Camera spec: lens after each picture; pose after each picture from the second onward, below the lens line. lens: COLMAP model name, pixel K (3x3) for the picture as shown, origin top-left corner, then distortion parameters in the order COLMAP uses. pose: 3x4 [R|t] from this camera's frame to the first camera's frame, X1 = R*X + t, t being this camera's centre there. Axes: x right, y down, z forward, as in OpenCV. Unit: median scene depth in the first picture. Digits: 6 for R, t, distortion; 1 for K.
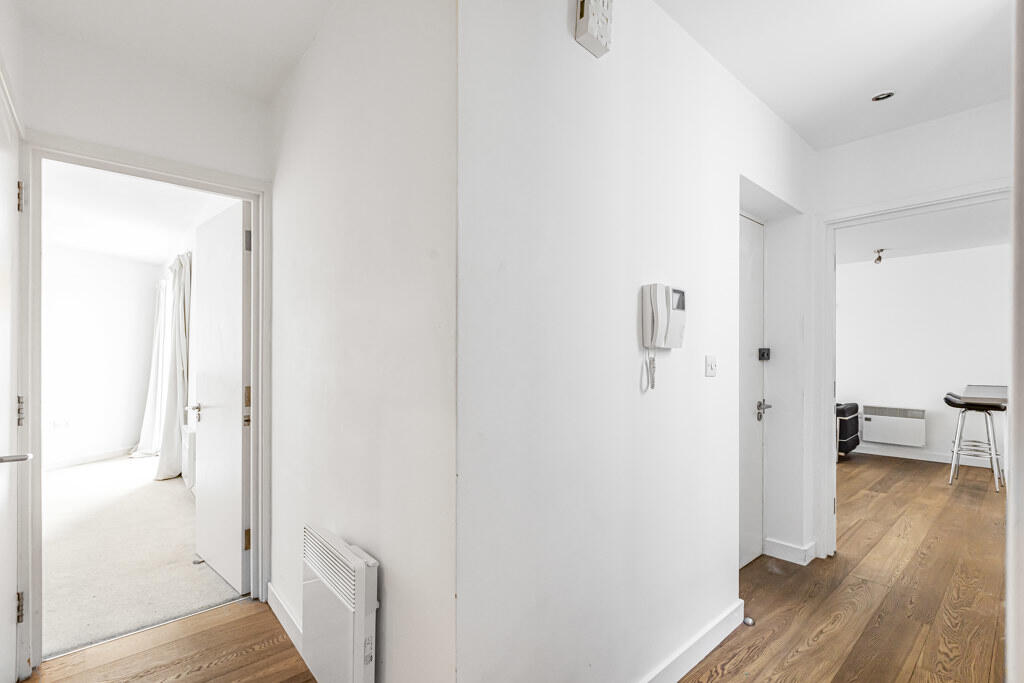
lens RADIAL K [[462.1, 0, 512.0], [0, 462.1, 341.5], [0, 0, 1]] dist [0.002912, 0.000728]
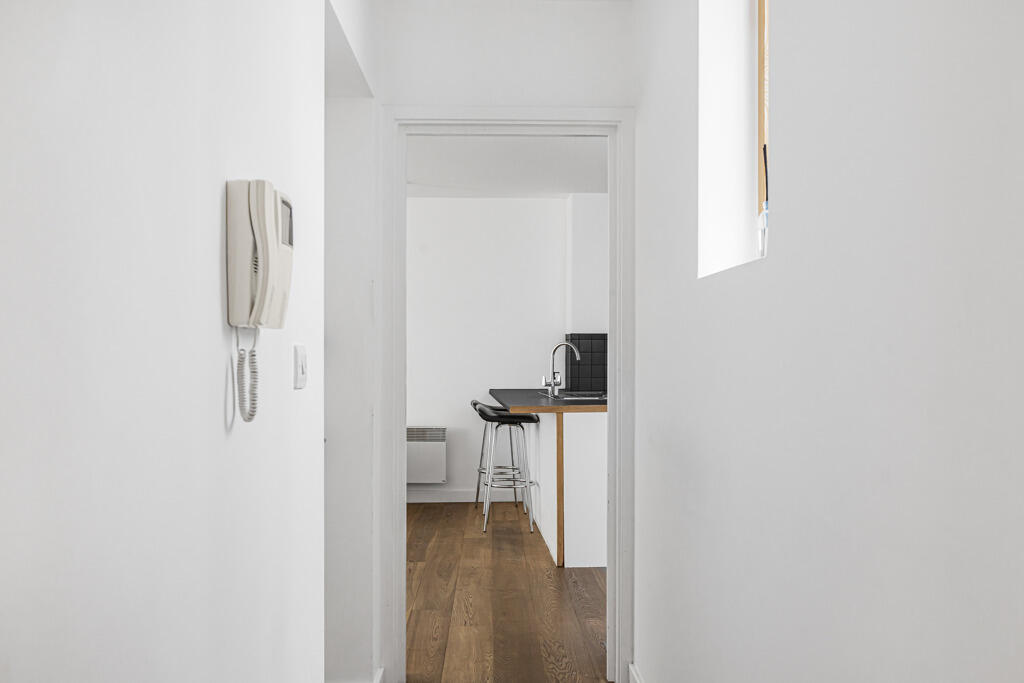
lens RADIAL K [[903.6, 0, 512.0], [0, 903.6, 341.5], [0, 0, 1]] dist [0.010781, 0.002222]
pose [[0.645512, 0.008554, 0.763702, -0.096835], [-0.027438, 0.999552, 0.011996, 0.005148], [-0.763257, -0.028698, 0.645457, 0.135171]]
